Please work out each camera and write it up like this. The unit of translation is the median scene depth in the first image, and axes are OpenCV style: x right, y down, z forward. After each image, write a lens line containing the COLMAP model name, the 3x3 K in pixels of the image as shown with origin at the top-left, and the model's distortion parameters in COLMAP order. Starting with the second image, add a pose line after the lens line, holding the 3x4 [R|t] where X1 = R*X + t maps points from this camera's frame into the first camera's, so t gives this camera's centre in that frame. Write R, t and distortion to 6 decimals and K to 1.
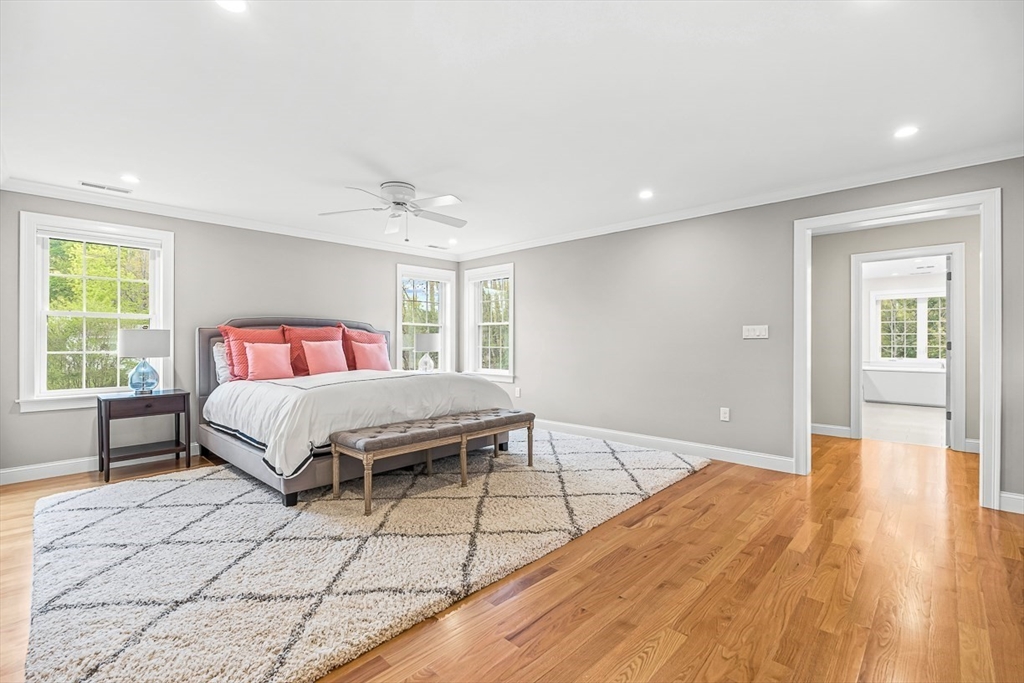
lens RADIAL K [[457.8, 0, 512.0], [0, 457.8, 341.5], [0, 0, 1]] dist [-0.002355, -0.000021]
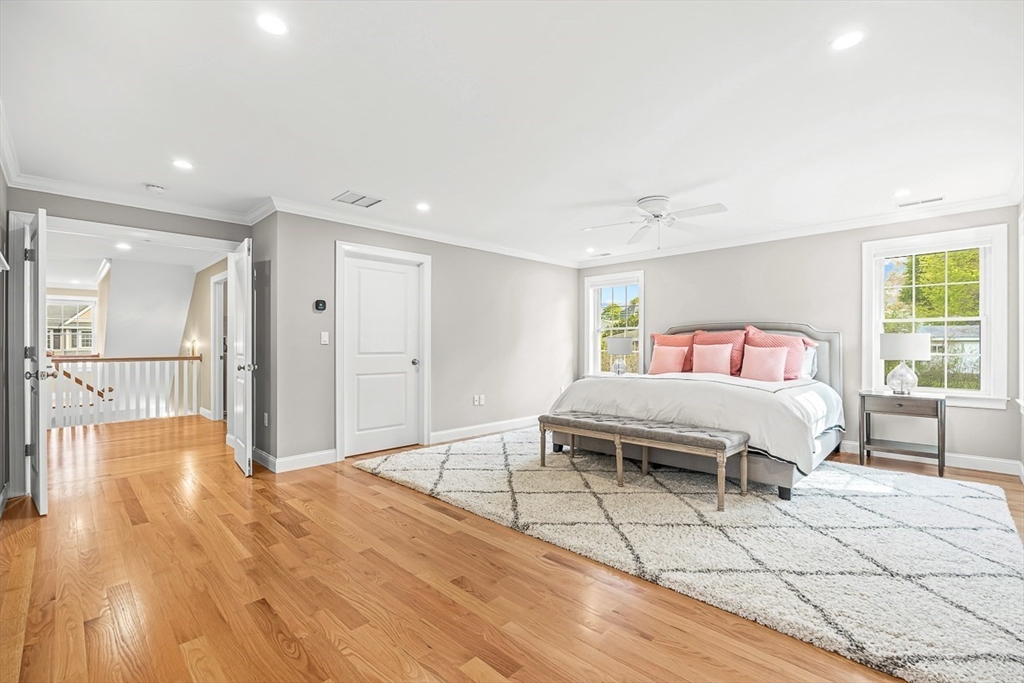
lens RADIAL K [[457.8, 0, 512.0], [0, 457.8, 341.5], [0, 0, 1]] dist [-0.002355, -0.000021]
pose [[-0.024411, -0.002202, -0.999700, 0.983700], [0.002735, 0.999994, -0.002269, -0.008399], [0.999698, -0.002789, -0.024404, 0.825402]]
